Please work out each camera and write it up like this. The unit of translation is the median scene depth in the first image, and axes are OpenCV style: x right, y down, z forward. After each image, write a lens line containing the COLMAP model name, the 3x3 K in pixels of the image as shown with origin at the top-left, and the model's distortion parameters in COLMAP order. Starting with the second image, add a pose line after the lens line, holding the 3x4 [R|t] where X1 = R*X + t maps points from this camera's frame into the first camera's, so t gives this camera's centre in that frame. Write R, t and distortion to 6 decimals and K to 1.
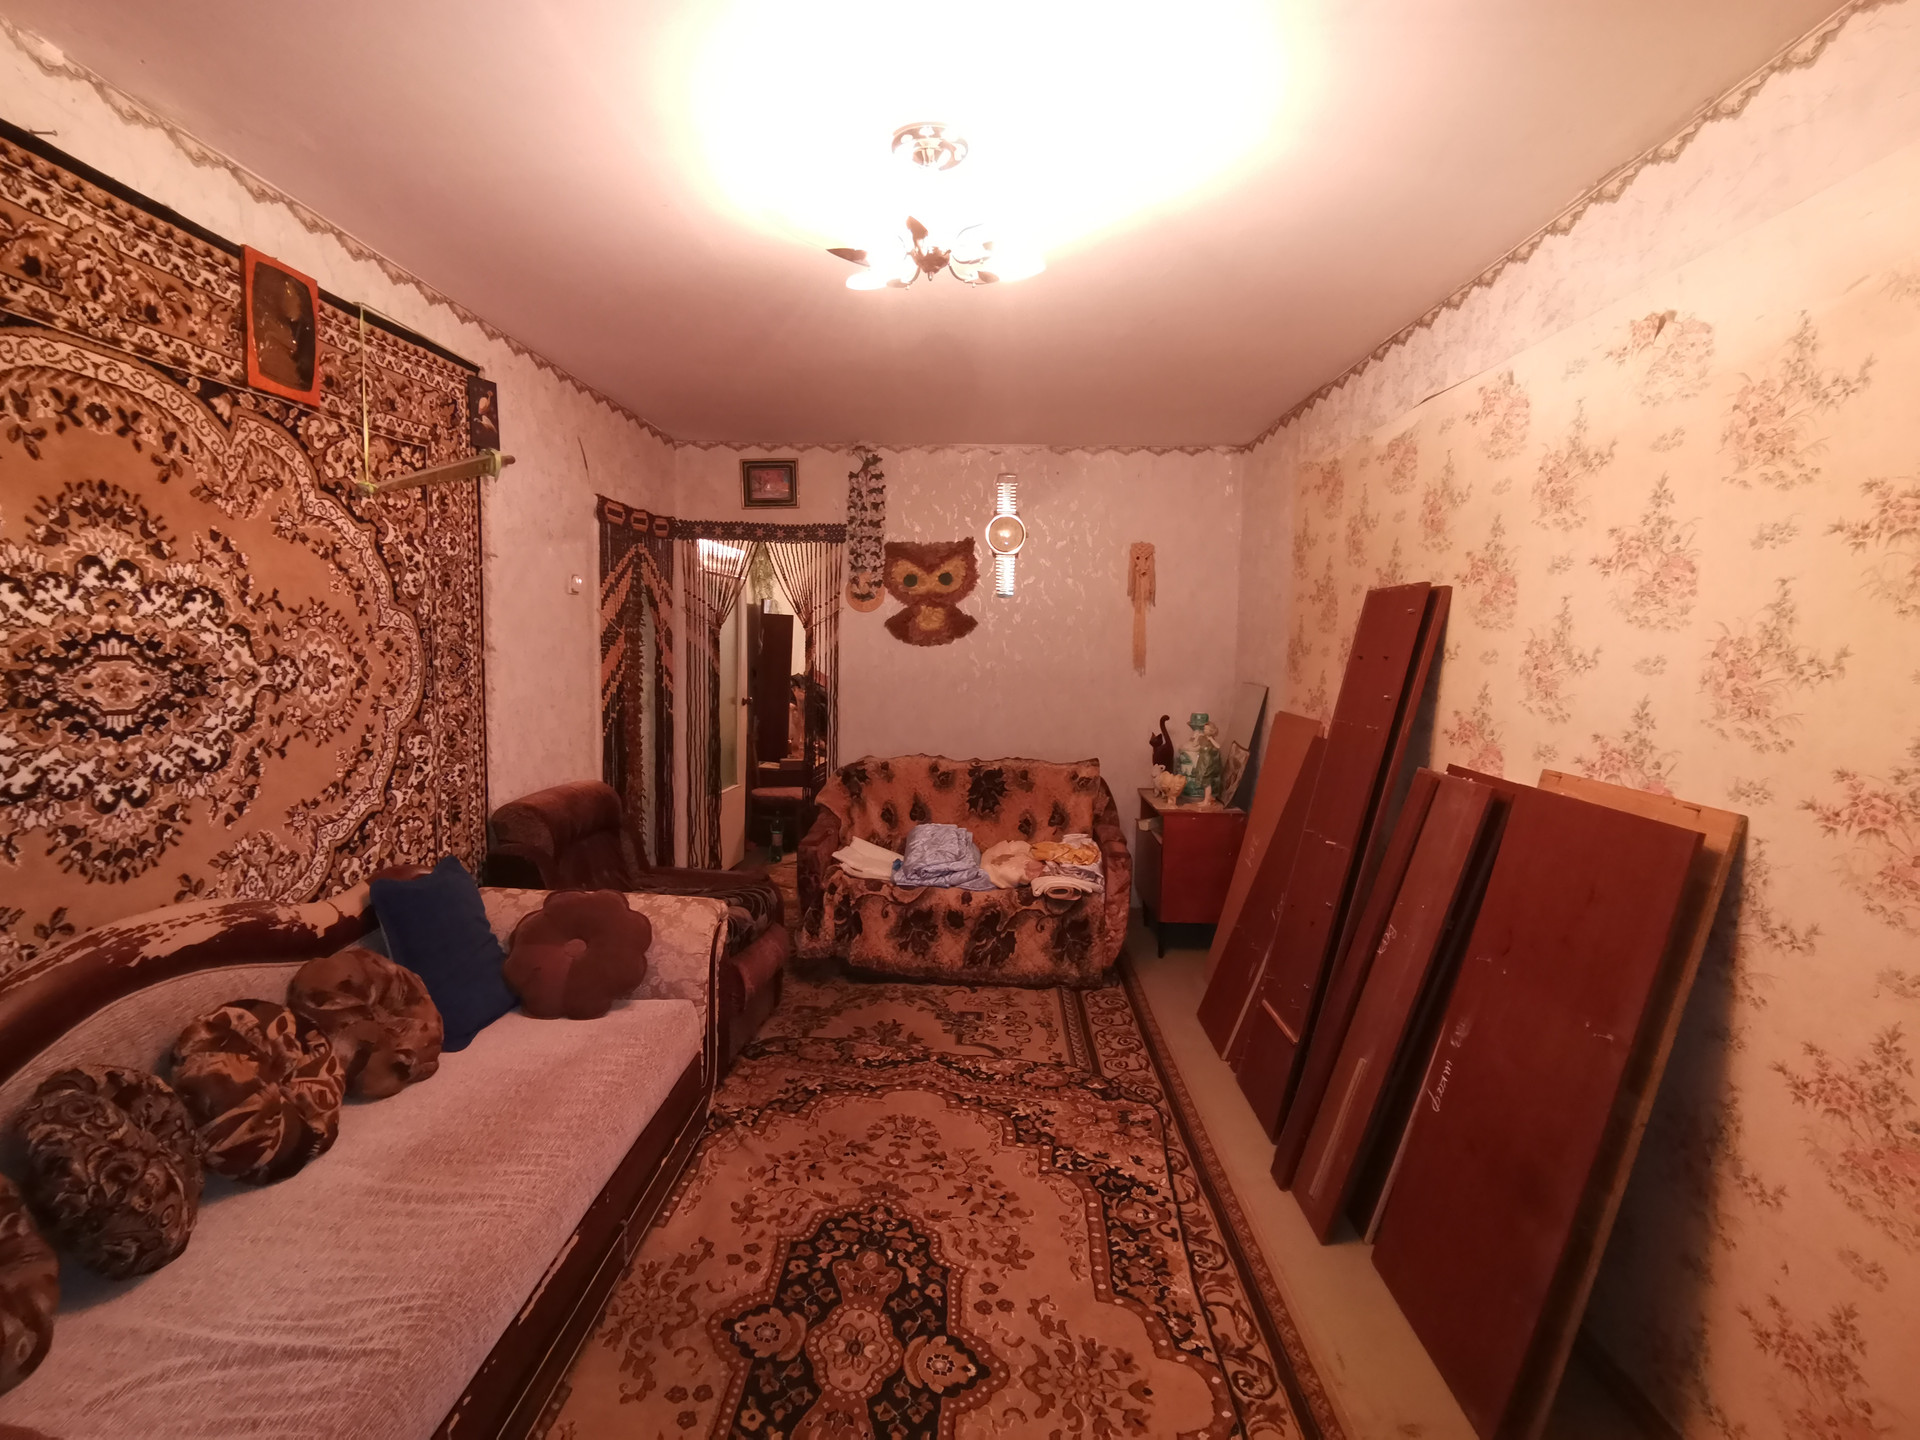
lens RADIAL K [[937.4, 0, 955.4], [0, 937.4, 729.2], [0, 0, 1]] dist [0.029987, -0.033280]
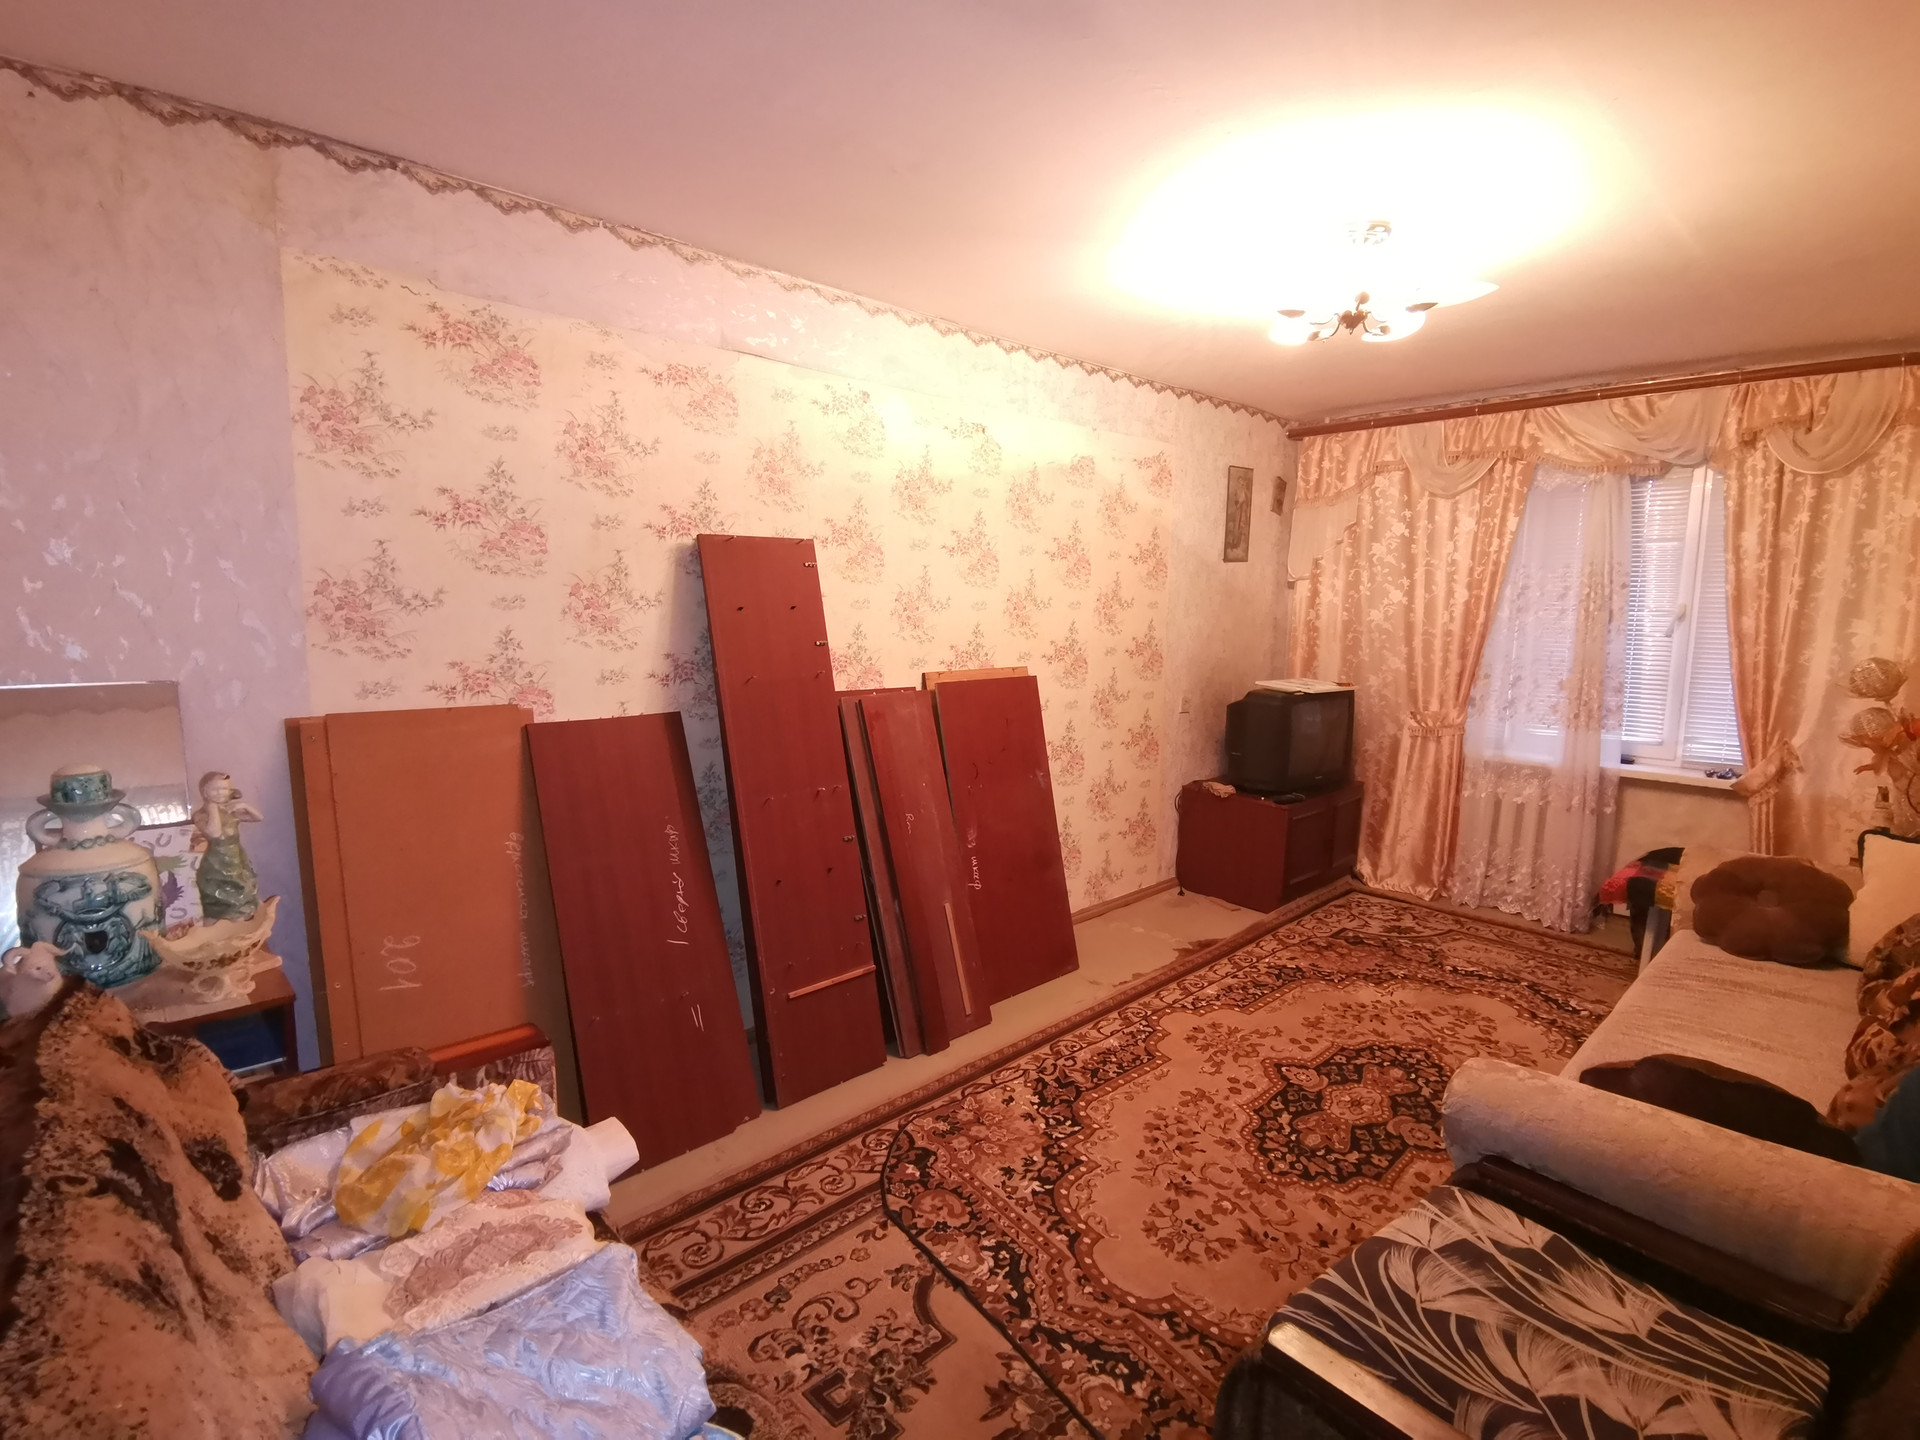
lens RADIAL K [[937.4, 0, 955.4], [0, 937.4, 729.2], [0, 0, 1]] dist [0.029987, -0.033280]
pose [[-0.715725, -0.116908, 0.688528, -0.481574], [0.046109, 0.975828, 0.213621, -0.183474], [-0.696859, 0.184641, -0.693034, 1.887972]]
